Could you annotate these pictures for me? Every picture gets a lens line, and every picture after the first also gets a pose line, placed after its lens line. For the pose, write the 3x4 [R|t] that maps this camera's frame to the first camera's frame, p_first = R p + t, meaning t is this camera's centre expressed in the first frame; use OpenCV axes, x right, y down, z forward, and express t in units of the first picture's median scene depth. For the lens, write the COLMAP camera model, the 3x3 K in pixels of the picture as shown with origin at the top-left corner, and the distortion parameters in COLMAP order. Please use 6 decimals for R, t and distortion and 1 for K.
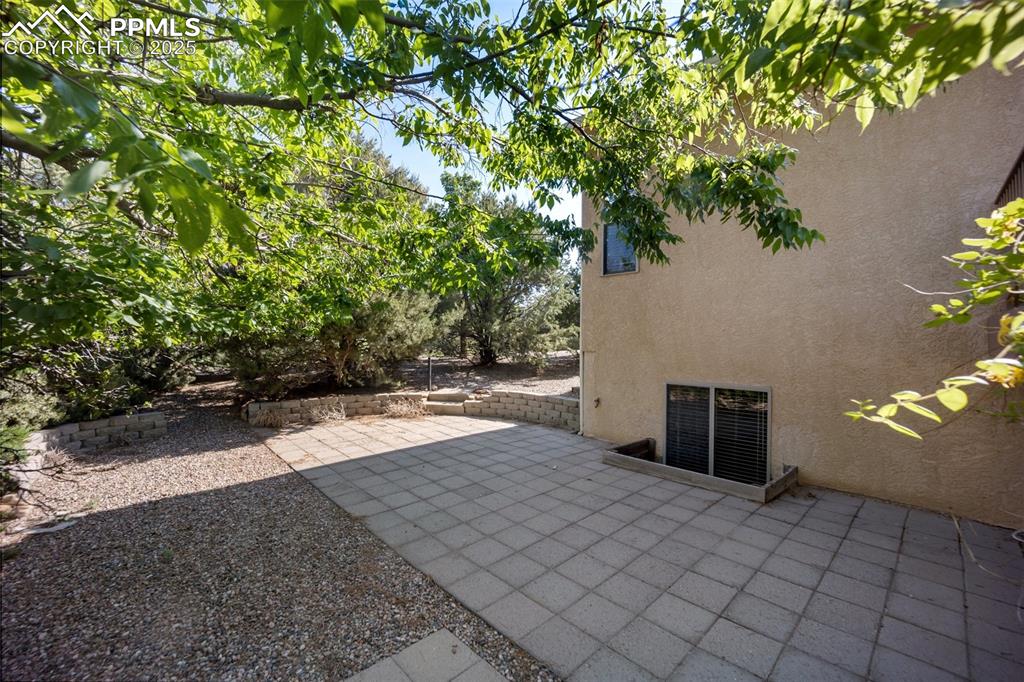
lens RADIAL K [[420.6, 0, 512.7], [0, 420.6, 340.7], [0, 0, 1]] dist [-0.017238, -0.000102]
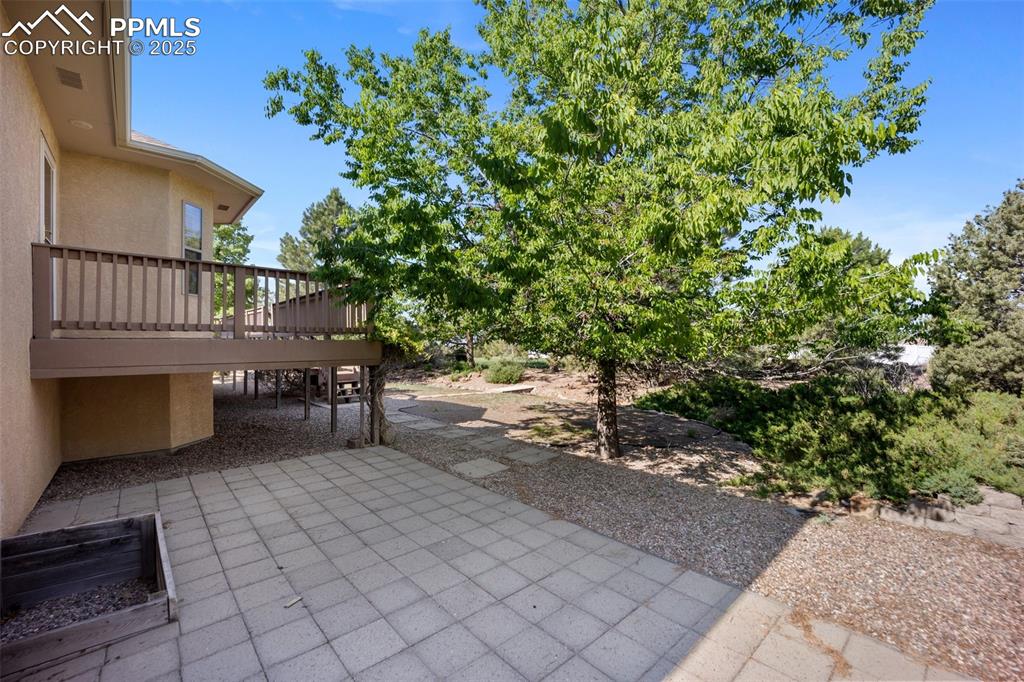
lens RADIAL K [[420.6, 0, 513.4], [0, 420.6, 336.8], [0, 0, 1]] dist [-0.017238, -0.000102]
pose [[-0.999762, -0.003215, 0.021574, -0.280865], [-0.003481, 0.999918, -0.012323, -0.050649], [-0.021532, -0.012395, -0.999691, 2.198778]]
